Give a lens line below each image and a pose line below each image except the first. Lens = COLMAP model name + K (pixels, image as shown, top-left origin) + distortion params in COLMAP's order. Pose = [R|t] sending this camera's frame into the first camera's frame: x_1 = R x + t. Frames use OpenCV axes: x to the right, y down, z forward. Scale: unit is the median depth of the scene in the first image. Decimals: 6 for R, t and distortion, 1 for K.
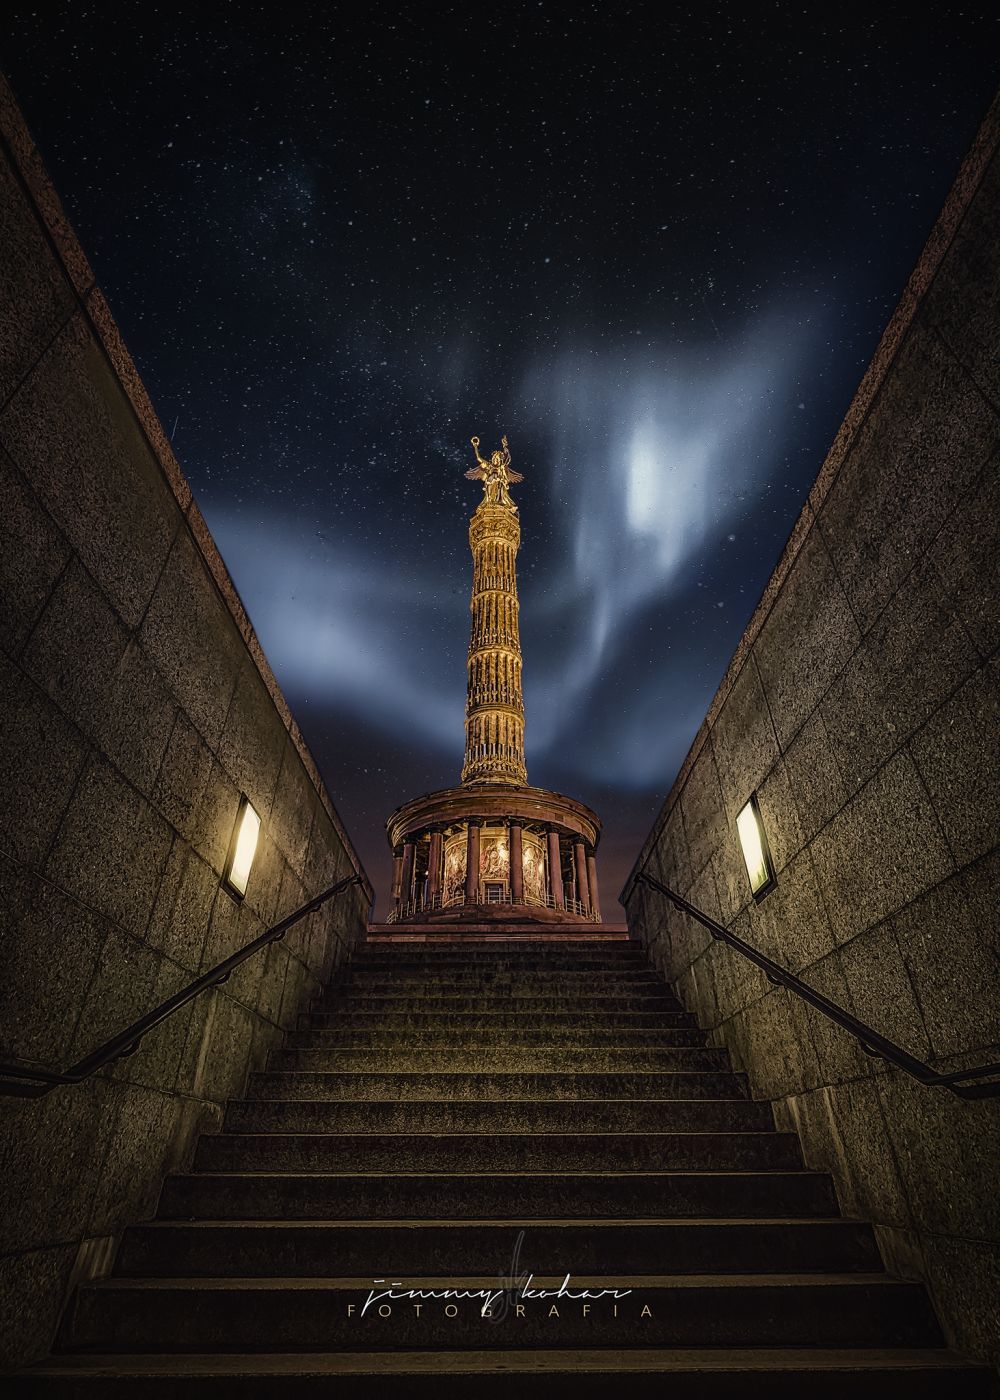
lens RADIAL K [[661.2, 0, 504.8], [0, 661.2, 661.0], [0, 0, 1]] dist [-0.000888, -0.000214]
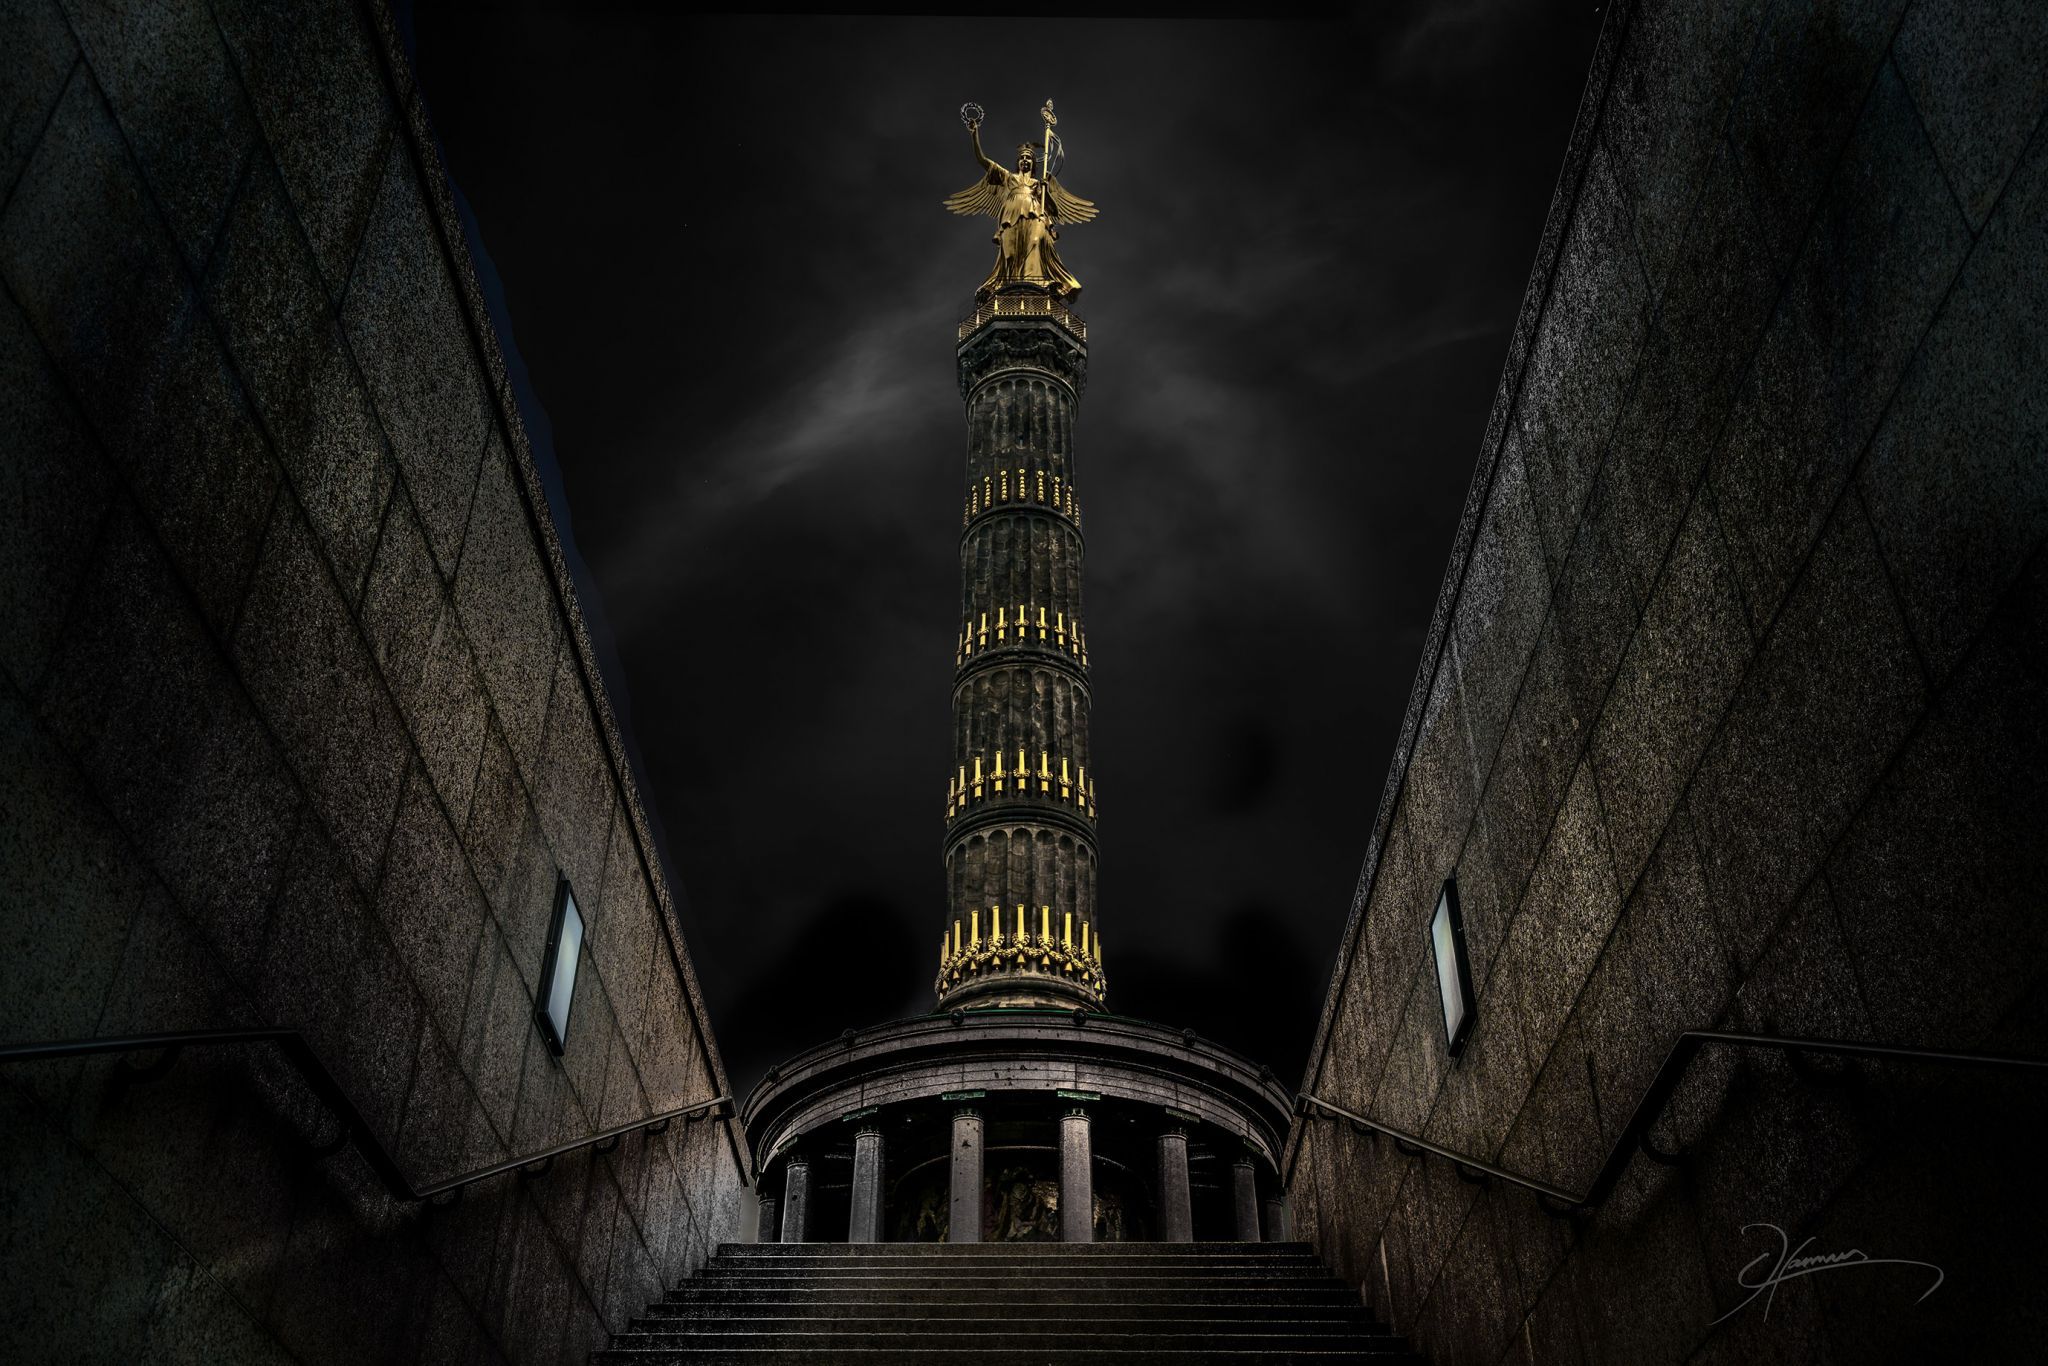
lens RADIAL K [[1906.1, 0, 1024.0], [0, 1906.1, 683.0], [0, 0, 1]] dist [0.049291, 0.022897]
pose [[0.999831, -0.000133, -0.018393, 0.039336], [-0.000105, 0.999916, -0.012951, 0.059416], [0.018393, 0.012951, 0.999747, -0.686702]]
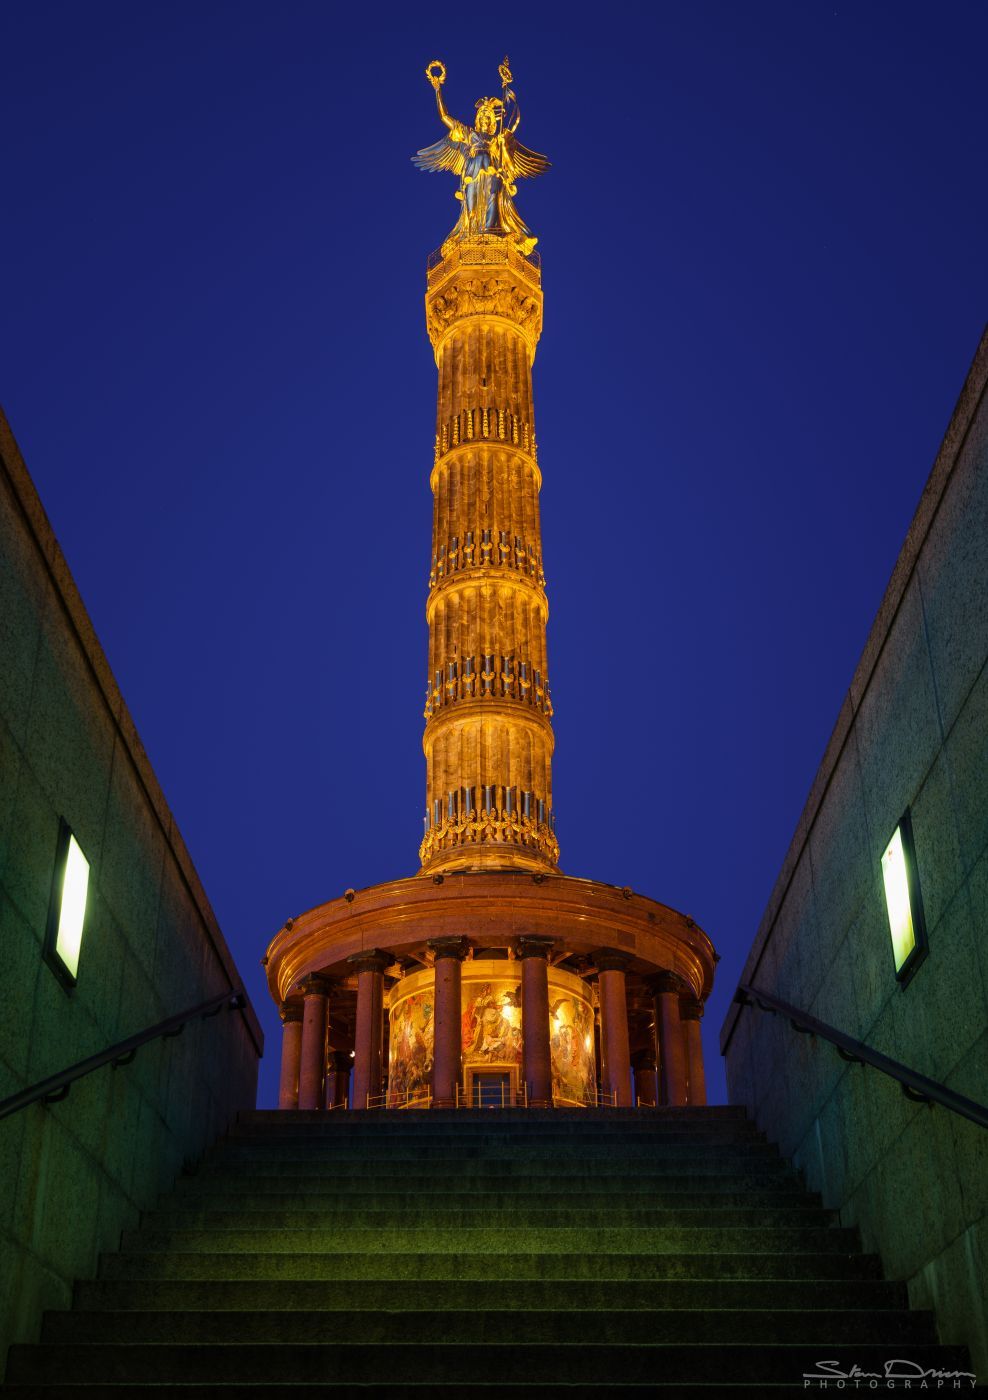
lens RADIAL K [[1516.7, 0, 463.4], [0, 1516.7, 912.4], [0, 0, 1]] dist [0.008287, 0.003645]
pose [[0.999322, -0.007422, -0.036062, 0.025681], [0.014350, 0.980528, 0.195854, 0.015307], [0.033906, -0.196239, 0.979970, -0.393051]]
